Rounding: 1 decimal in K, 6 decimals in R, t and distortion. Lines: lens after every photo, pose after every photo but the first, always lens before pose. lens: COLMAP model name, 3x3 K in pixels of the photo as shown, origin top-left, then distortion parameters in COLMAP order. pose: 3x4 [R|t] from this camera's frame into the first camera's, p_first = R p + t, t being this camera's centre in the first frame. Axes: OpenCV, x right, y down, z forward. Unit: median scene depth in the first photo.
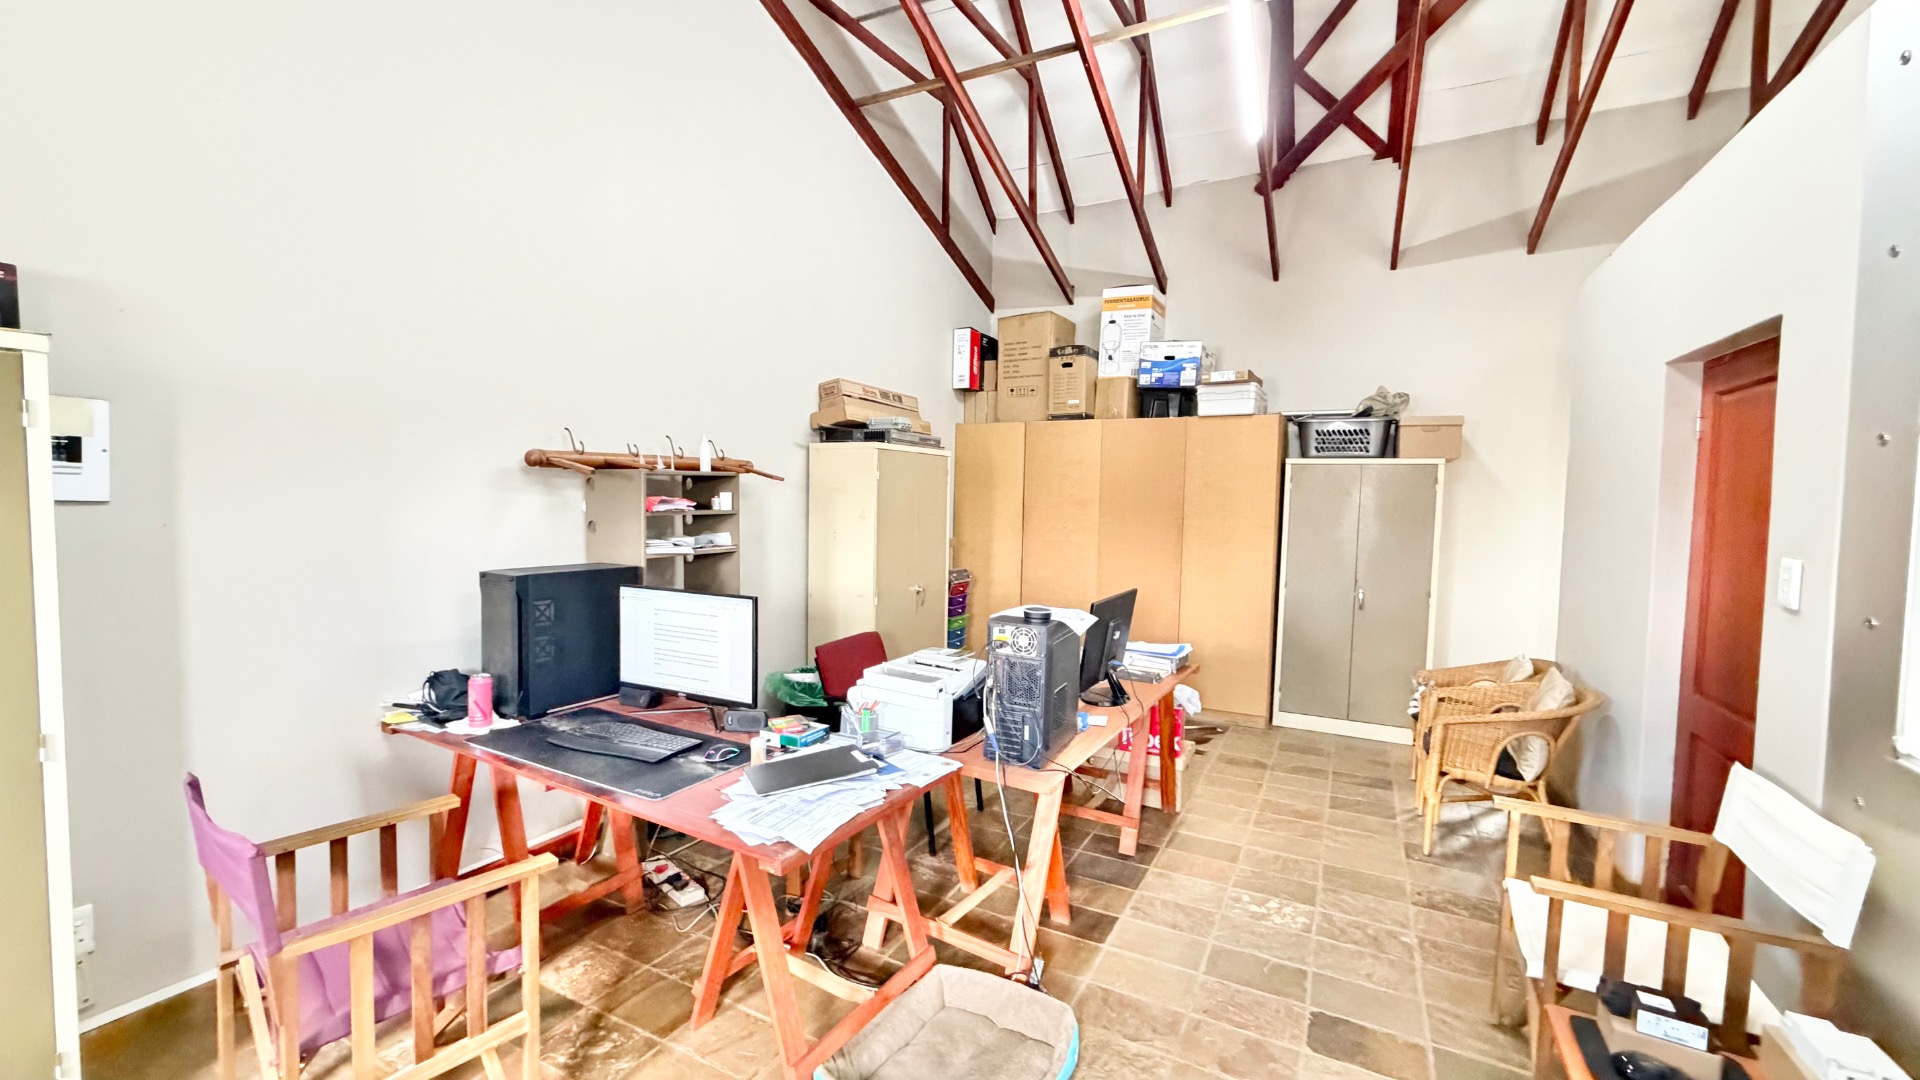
lens RADIAL K [[763.0, 0, 954.7], [0, 763.0, 541.3], [0, 0, 1]] dist [0.000138, -0.000428]
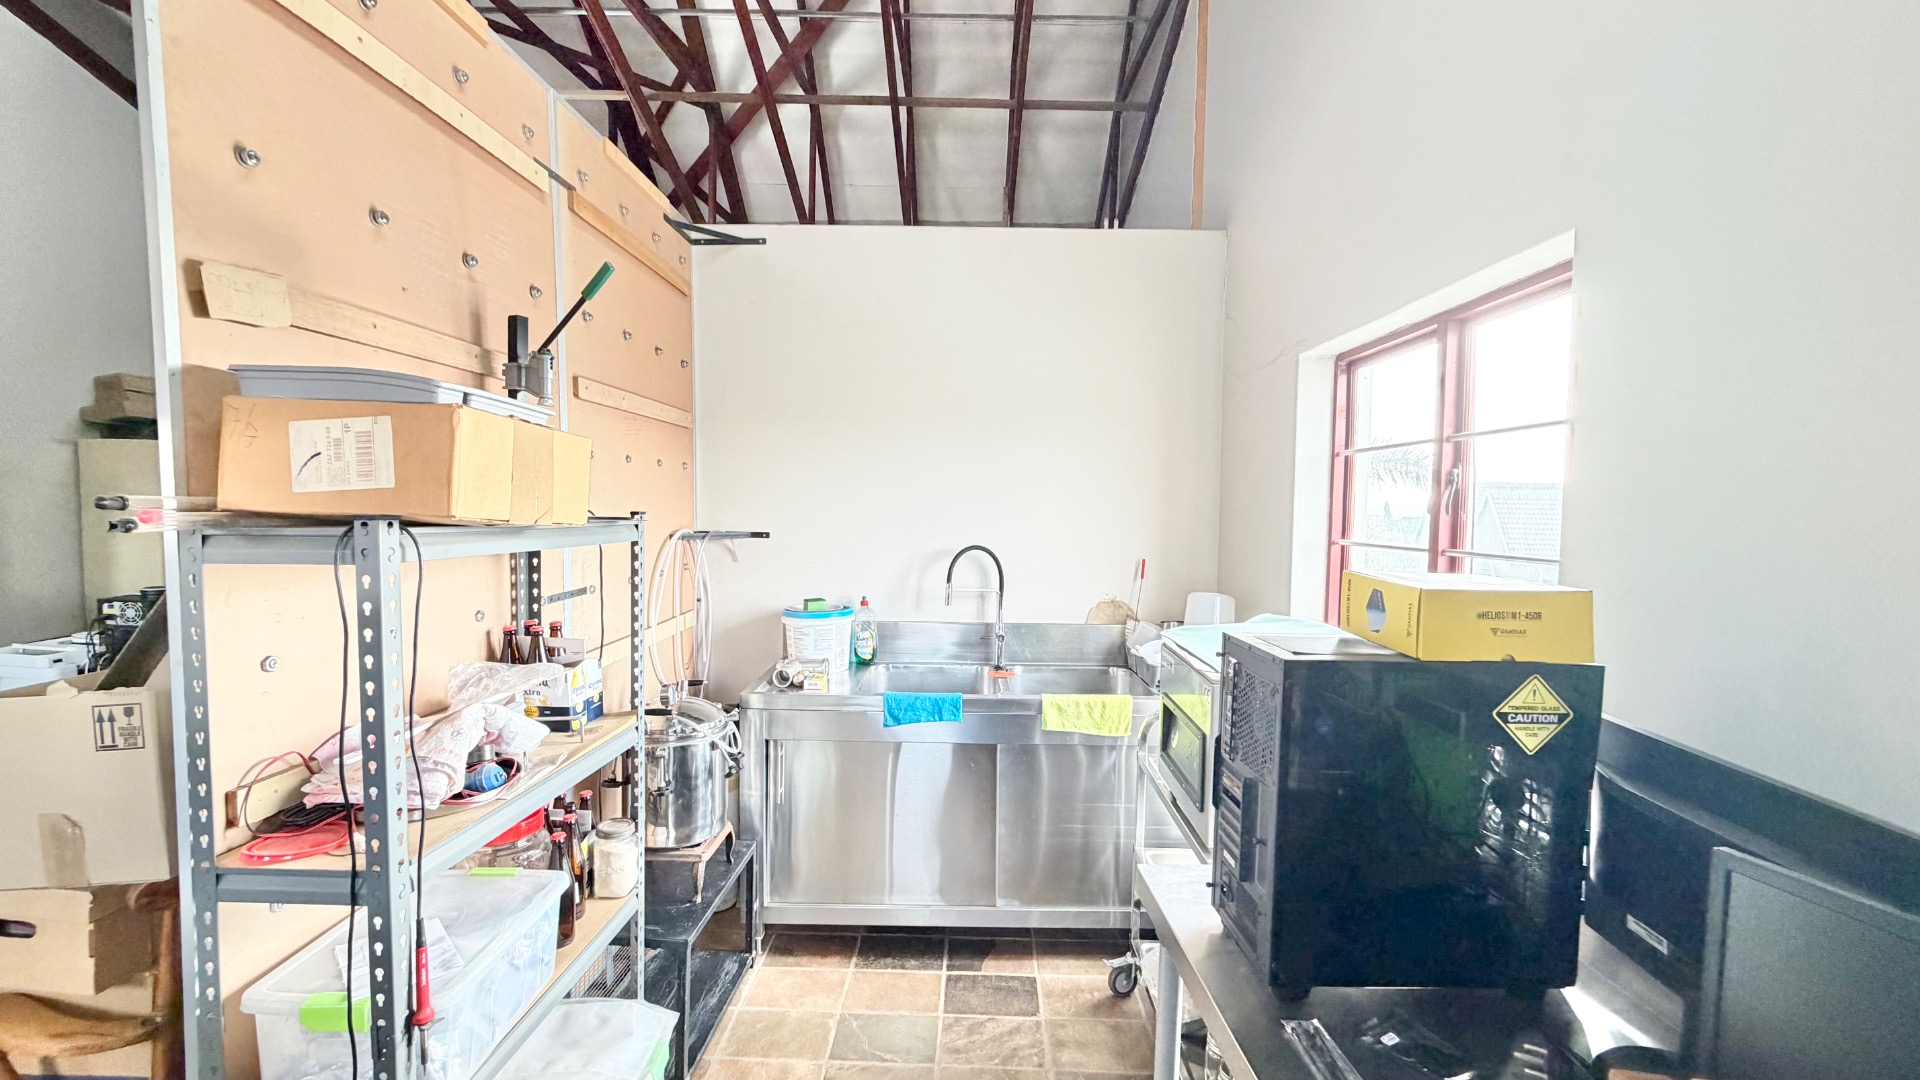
lens RADIAL K [[767.1, 0, 960.0], [0, 767.1, 540.0], [0, 0, 1]] dist [0.000775, 0.000065]
pose [[0.896487, -0.026705, 0.442264, 0.619853], [0.022549, 0.999638, 0.014654, 0.018126], [-0.442495, -0.003164, 0.896765, -0.607450]]
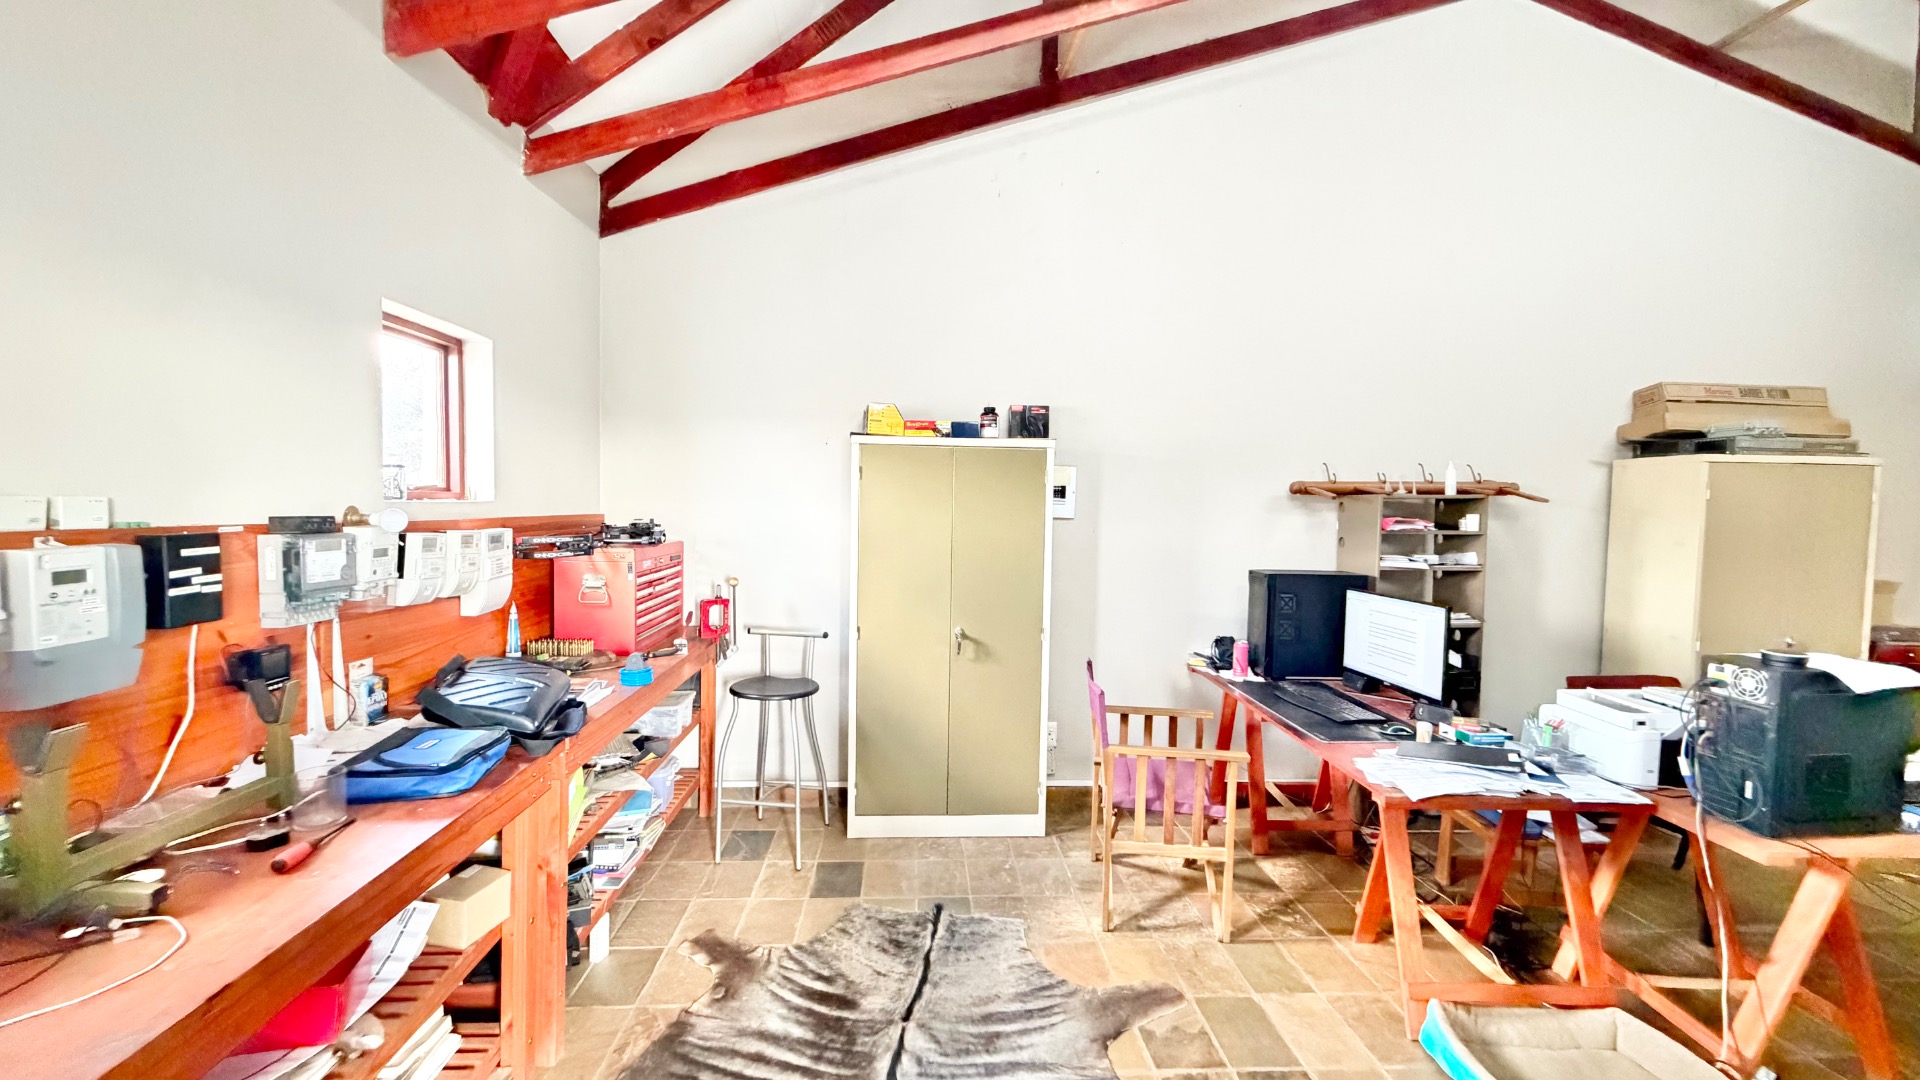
lens RADIAL K [[763.0, 0, 954.7], [0, 763.0, 541.3], [0, 0, 1]] dist [0.000138, -0.000428]
pose [[0.514614, 0.031350, -0.856849, 0.297077], [-0.056835, 0.998381, 0.002393, 0.014264], [0.855536, 0.047467, 0.515562, -0.192075]]
